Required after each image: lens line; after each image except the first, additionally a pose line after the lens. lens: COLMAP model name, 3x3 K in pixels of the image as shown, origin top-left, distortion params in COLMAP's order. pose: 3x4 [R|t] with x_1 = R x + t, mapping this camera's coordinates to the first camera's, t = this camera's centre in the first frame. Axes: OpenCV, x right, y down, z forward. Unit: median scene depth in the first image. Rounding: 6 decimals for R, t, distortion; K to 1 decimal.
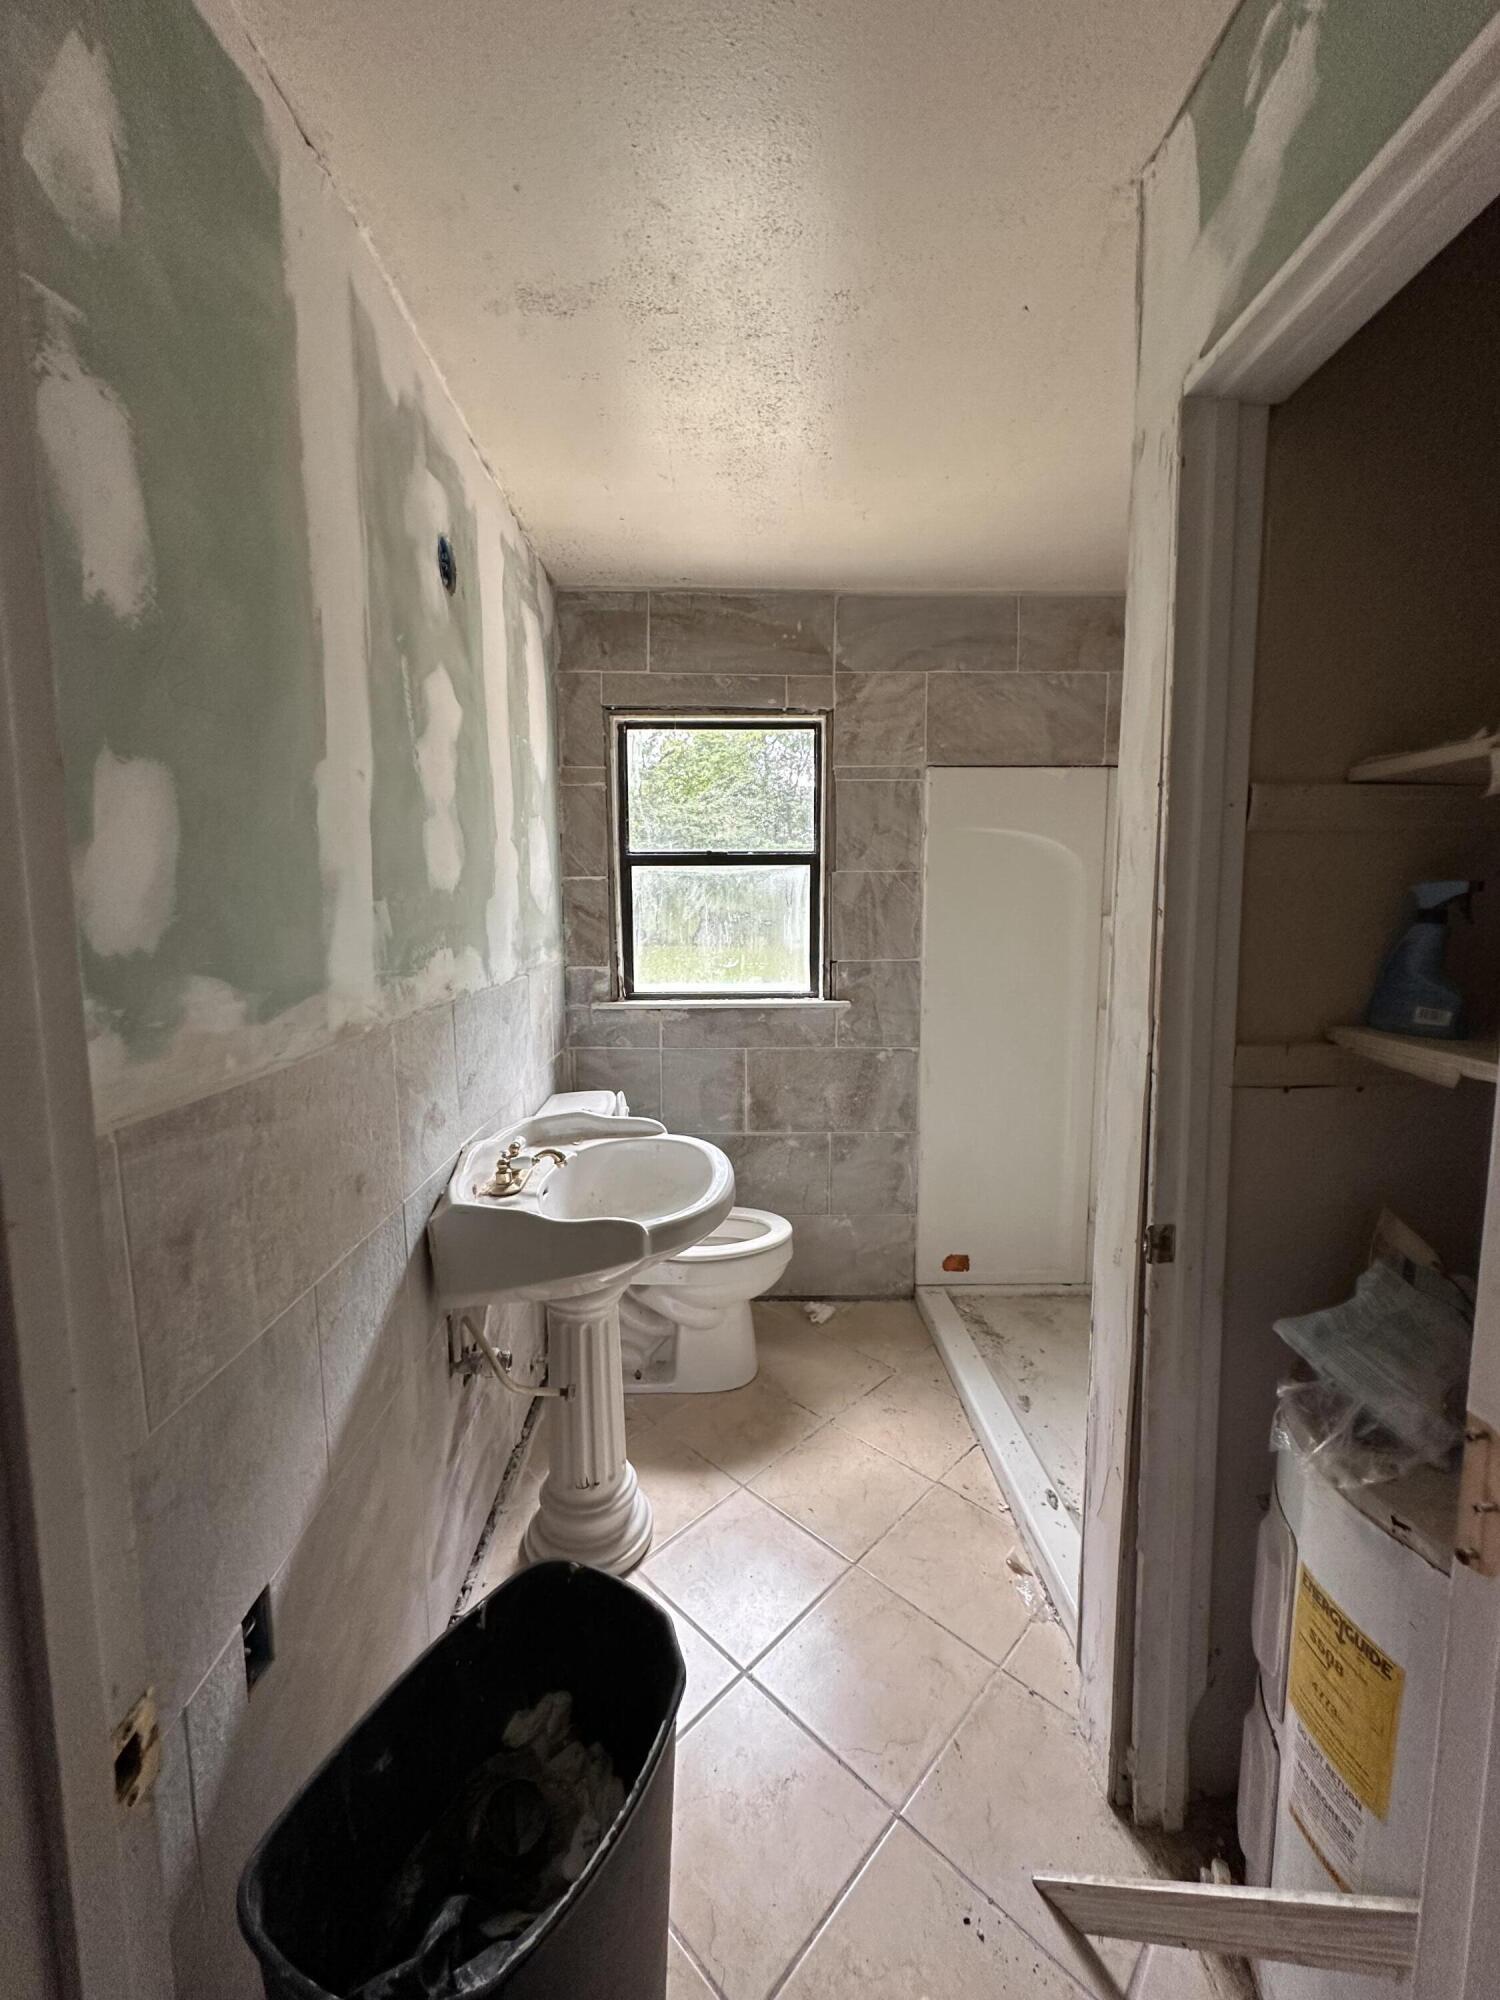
lens RADIAL K [[802.4, 0, 745.6], [0, 802.4, 996.5], [0, 0, 1]] dist [-0.003134, 0.000446]
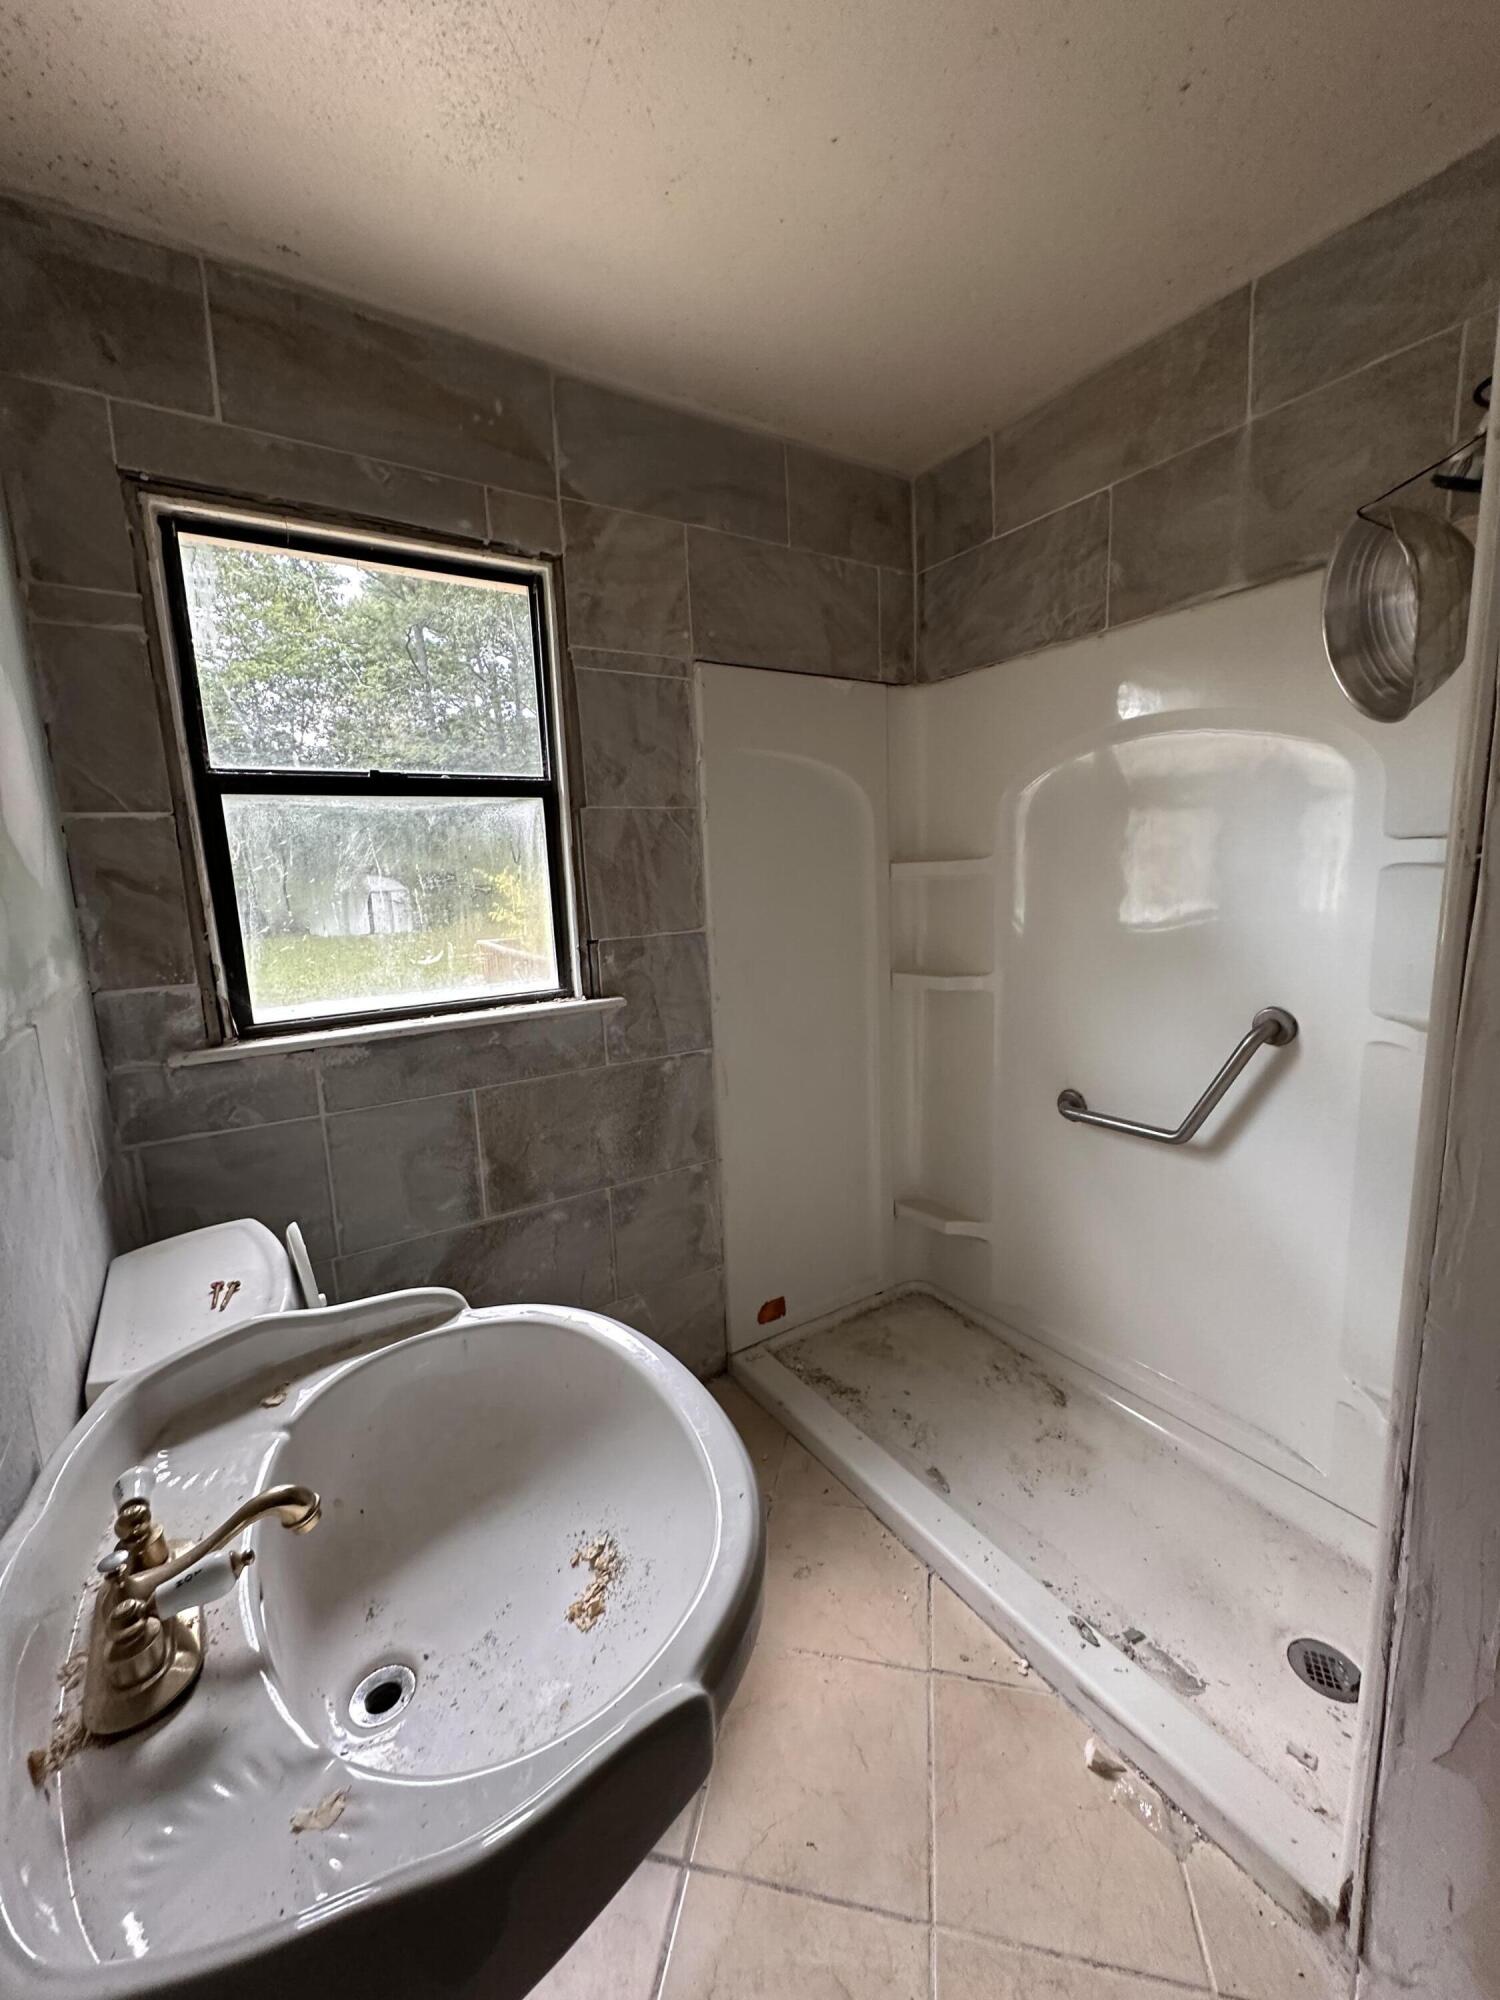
lens RADIAL K [[802.4, 0, 747.6], [0, 802.4, 996.5], [0, 0, 1]] dist [-0.003134, 0.000446]
pose [[0.844817, -0.113423, 0.522895, -0.141026], [0.093455, 0.993531, 0.064519, -0.029106], [-0.526830, -0.005640, 0.849952, 0.355842]]
